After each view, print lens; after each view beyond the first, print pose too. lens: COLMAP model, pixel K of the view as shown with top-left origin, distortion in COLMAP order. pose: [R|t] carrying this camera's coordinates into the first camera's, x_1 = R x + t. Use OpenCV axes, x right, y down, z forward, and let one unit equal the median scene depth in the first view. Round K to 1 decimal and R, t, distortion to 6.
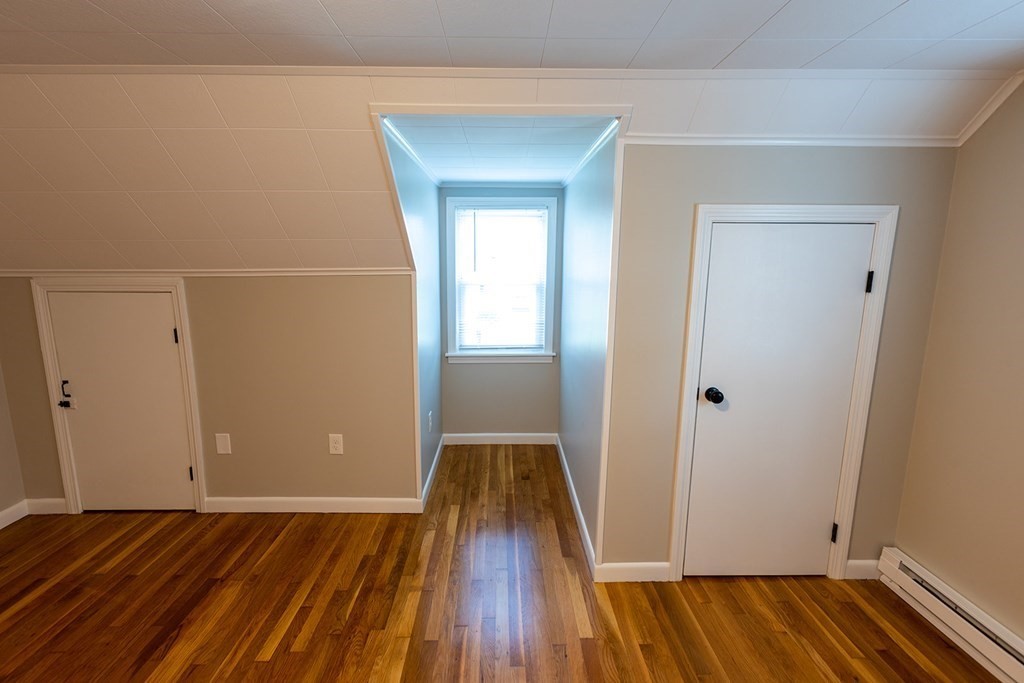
lens RADIAL K [[461.9, 0, 509.3], [0, 461.9, 337.1], [0, 0, 1]] dist [0.007163, -0.000144]
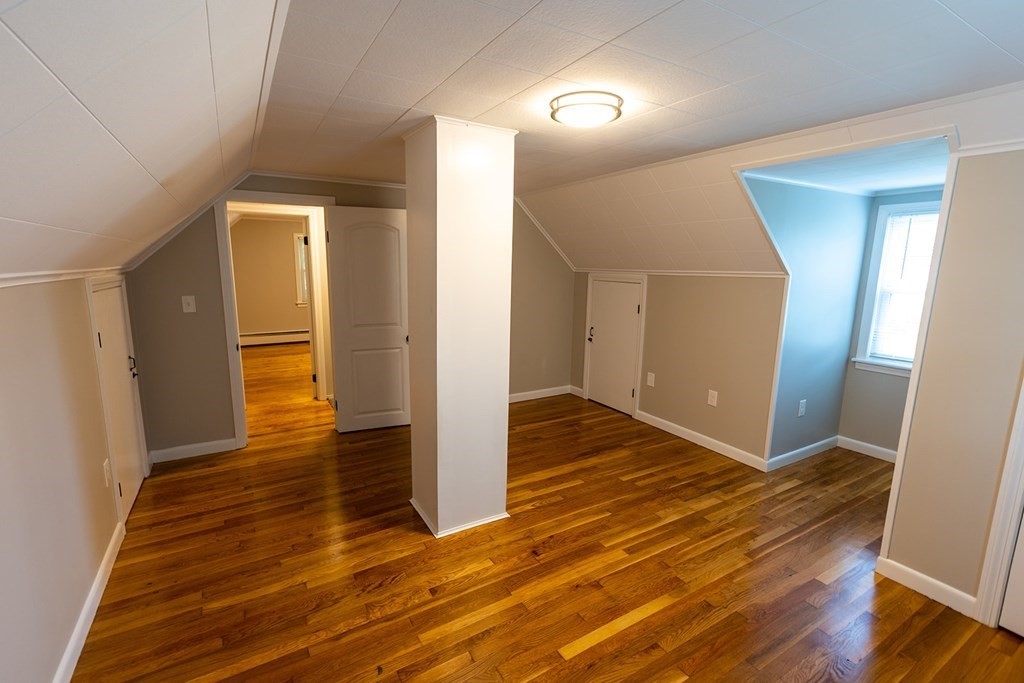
lens RADIAL K [[461.9, 0, 509.3], [0, 461.9, 337.1], [0, 0, 1]] dist [0.007163, -0.000144]
pose [[0.504603, 0.146957, -0.850752, 0.492170], [-0.154305, 0.984891, 0.078606, 0.037895], [0.849451, 0.091610, 0.519655, -0.265968]]
